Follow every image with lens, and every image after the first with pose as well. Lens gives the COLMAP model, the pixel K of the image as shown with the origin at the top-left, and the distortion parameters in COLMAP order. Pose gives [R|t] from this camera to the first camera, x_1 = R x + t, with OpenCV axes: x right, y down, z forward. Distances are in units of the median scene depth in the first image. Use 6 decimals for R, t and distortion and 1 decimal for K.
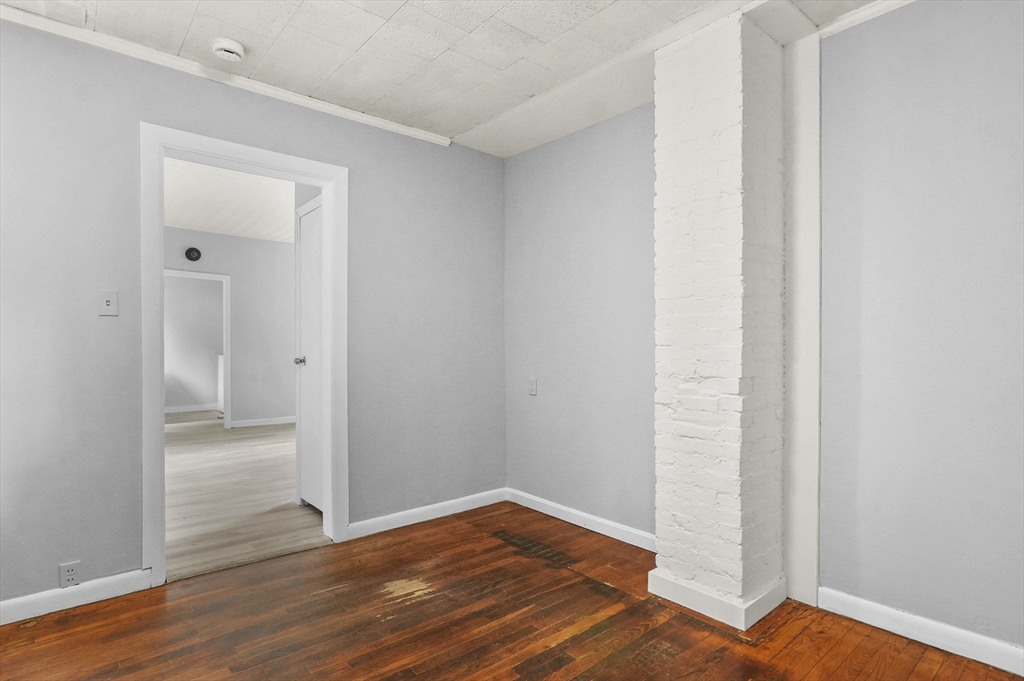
lens RADIAL K [[520.9, 0, 526.0], [0, 520.9, 349.1], [0, 0, 1]] dist [-0.012457, 0.000961]
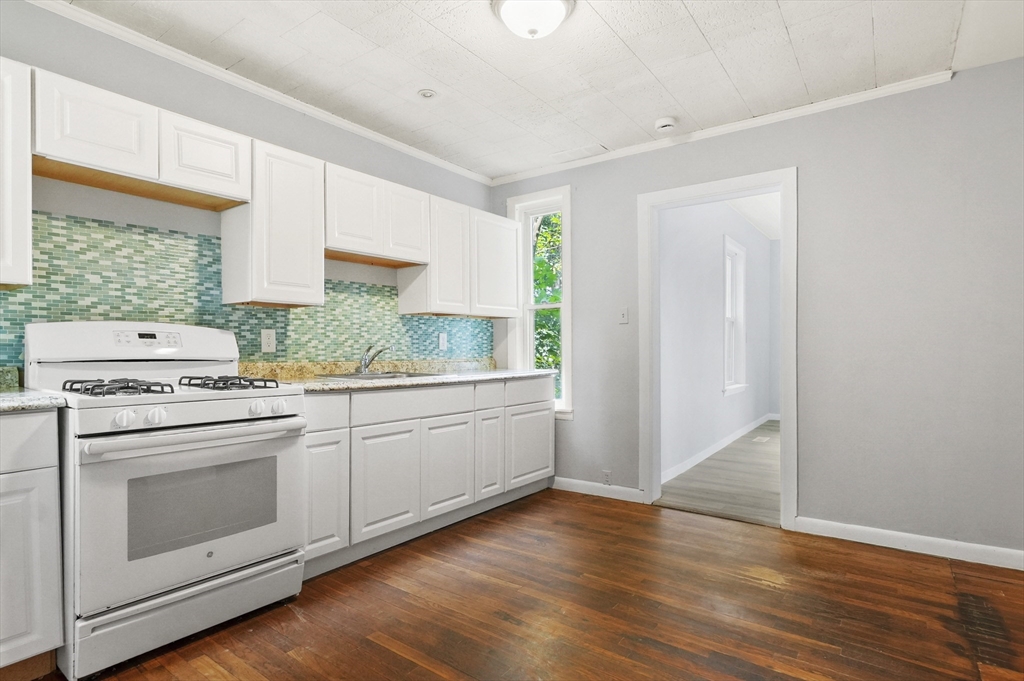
lens RADIAL K [[536.9, 0, 513.0], [0, 536.9, 350.4], [0, 0, 1]] dist [-0.001261, 0.000666]
pose [[0.223379, 0.004212, -0.974723, 0.611711], [0.000947, 0.999989, 0.004538, 0.008111], [0.974731, -0.001937, 0.223372, 0.245023]]
